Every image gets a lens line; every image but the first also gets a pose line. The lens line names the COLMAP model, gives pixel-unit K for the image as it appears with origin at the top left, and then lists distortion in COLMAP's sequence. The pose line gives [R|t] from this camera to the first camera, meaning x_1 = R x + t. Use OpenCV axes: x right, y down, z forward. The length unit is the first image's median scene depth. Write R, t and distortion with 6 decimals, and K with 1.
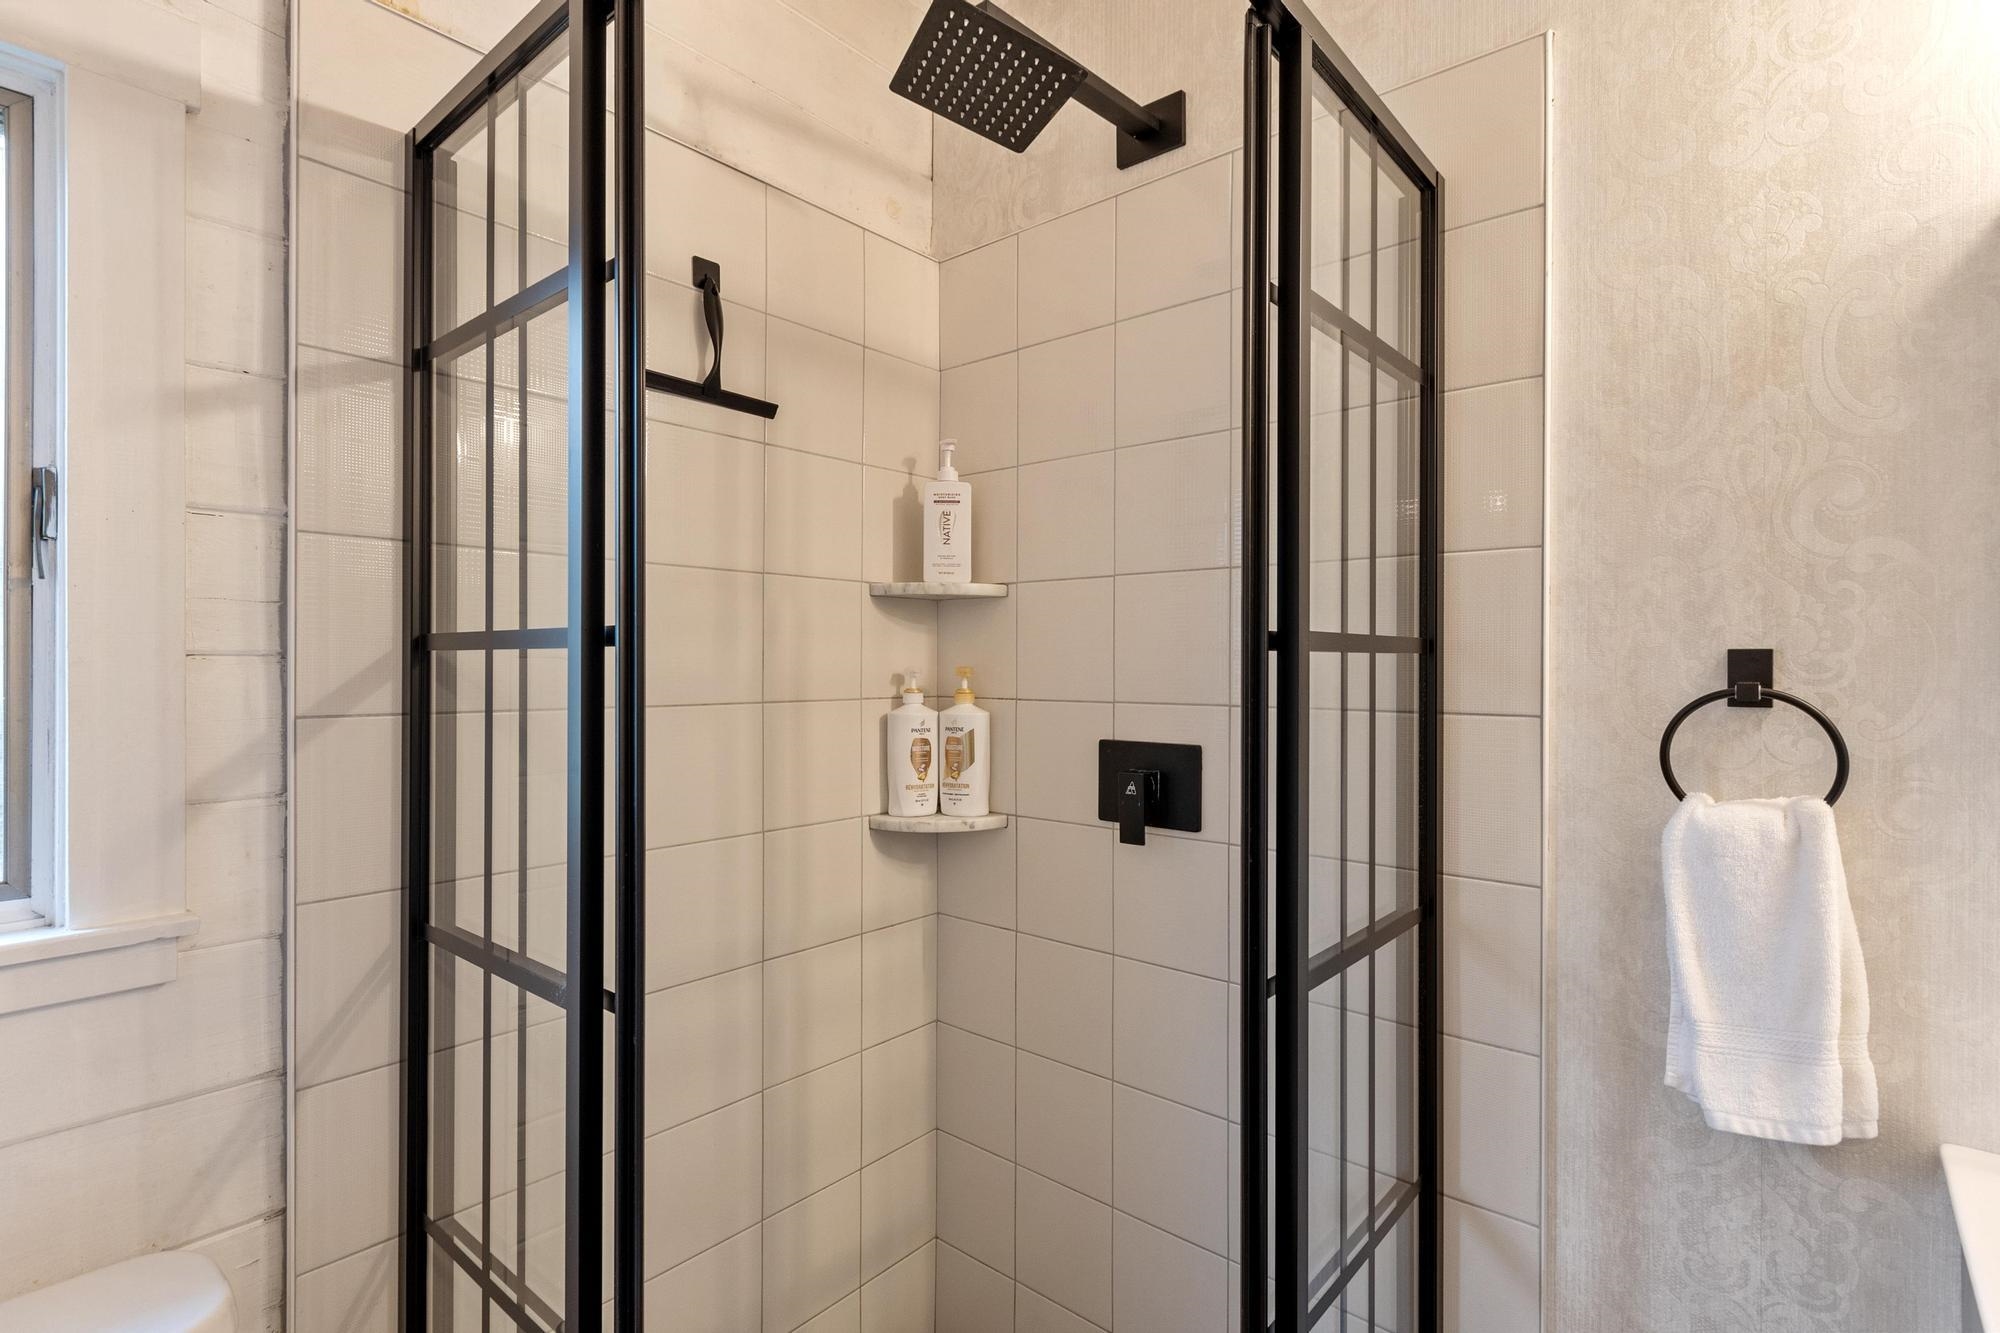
lens RADIAL K [[945.1, 0, 994.4], [0, 945.1, 664.3], [0, 0, 1]] dist [0.005555, -0.002662]
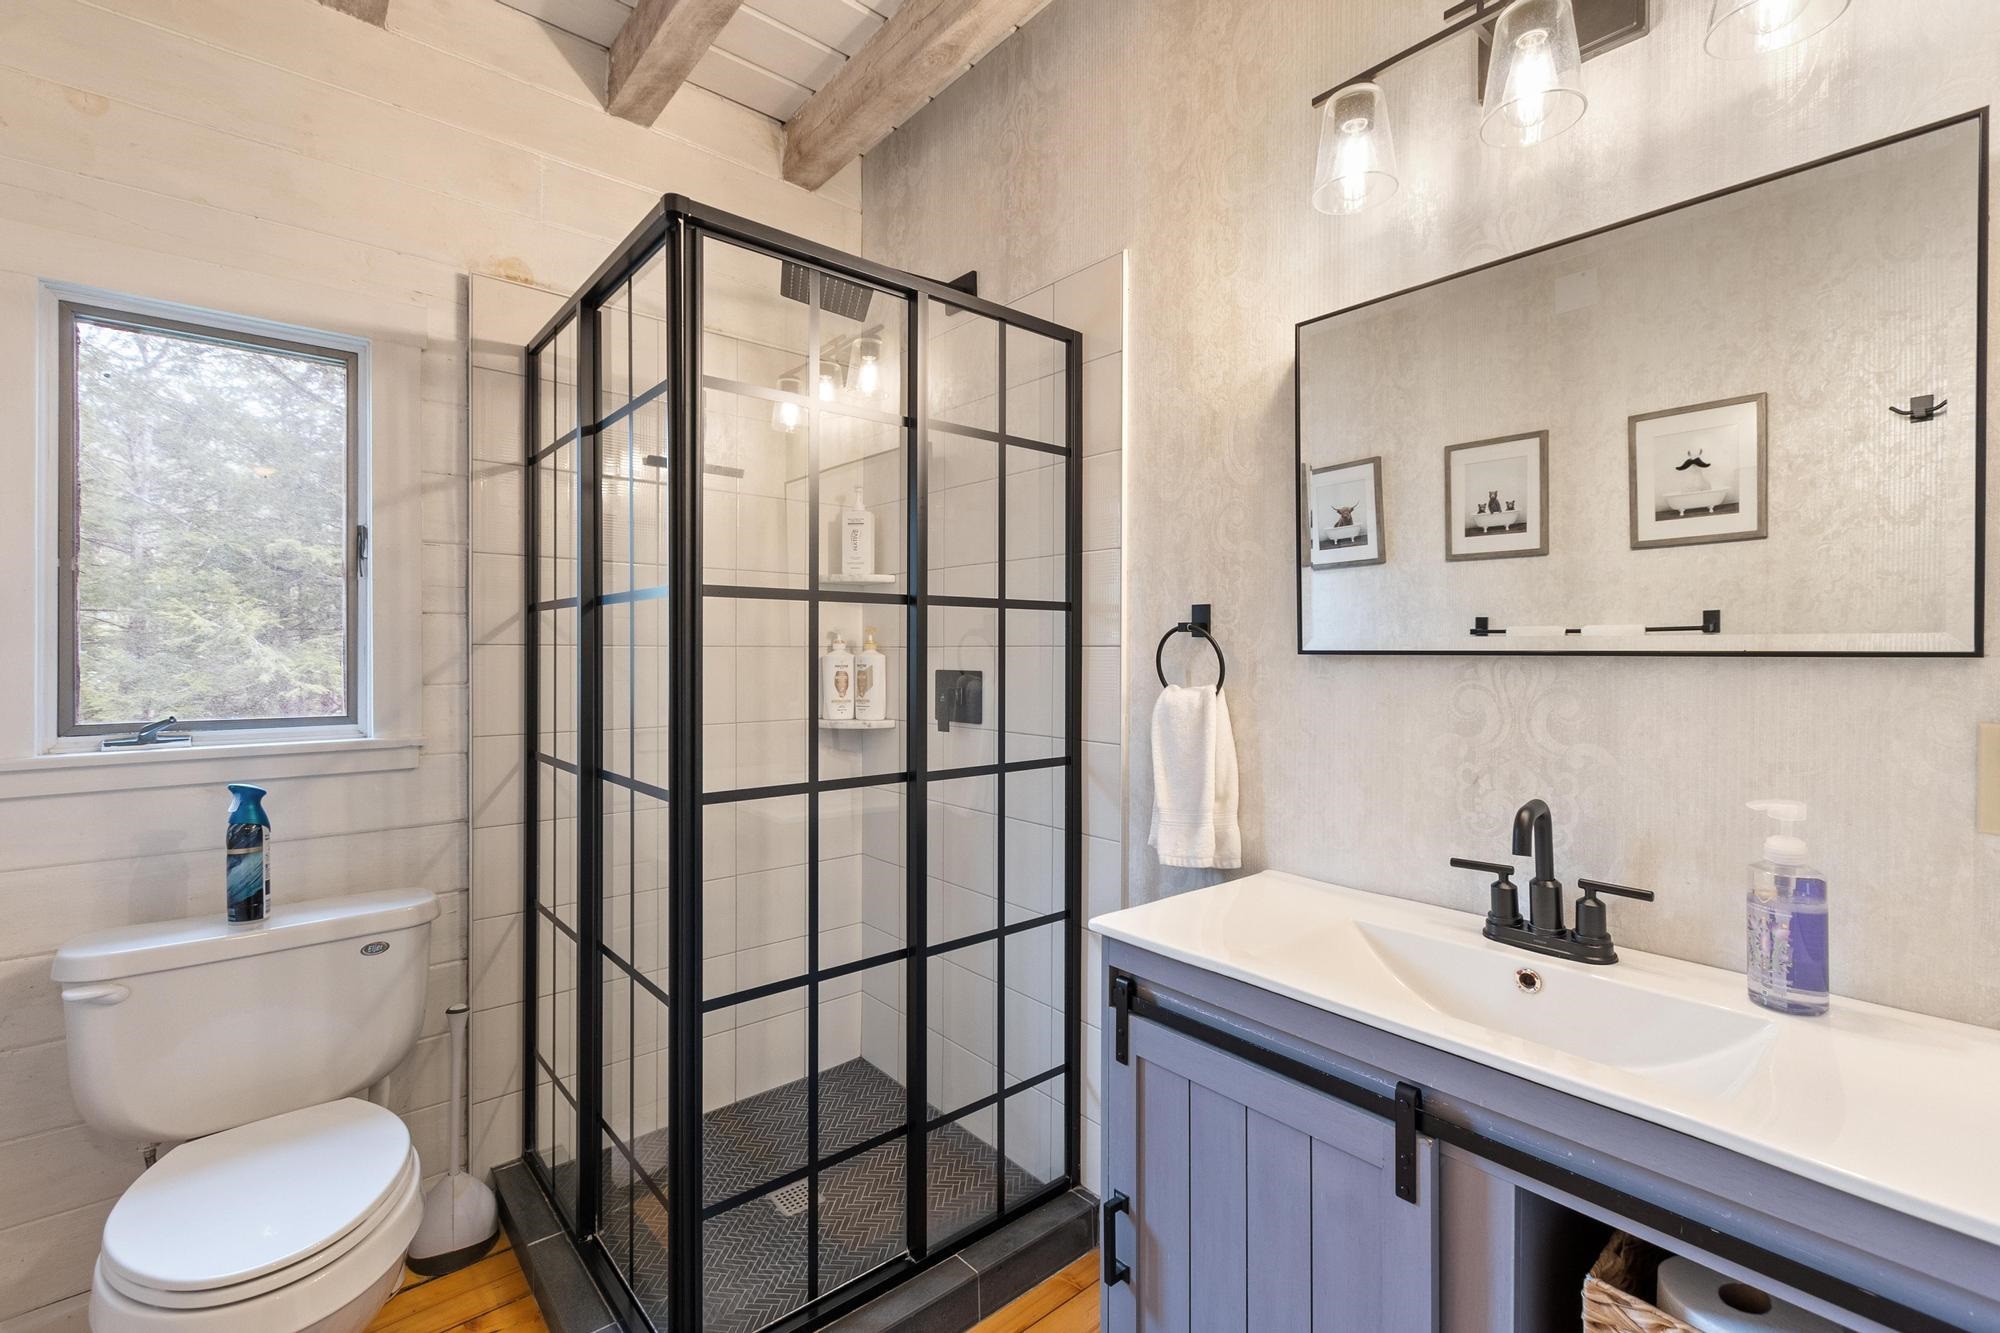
lens RADIAL K [[867.3, 0, 1008.2], [0, 867.3, 656.9], [0, 0, 1]] dist [-0.000690, -0.000469]
pose [[0.989042, 0.000892, -0.147632, 0.659212], [-0.000161, 0.999988, 0.004963, 0.072785], [0.147634, -0.004884, 0.989030, -0.651859]]
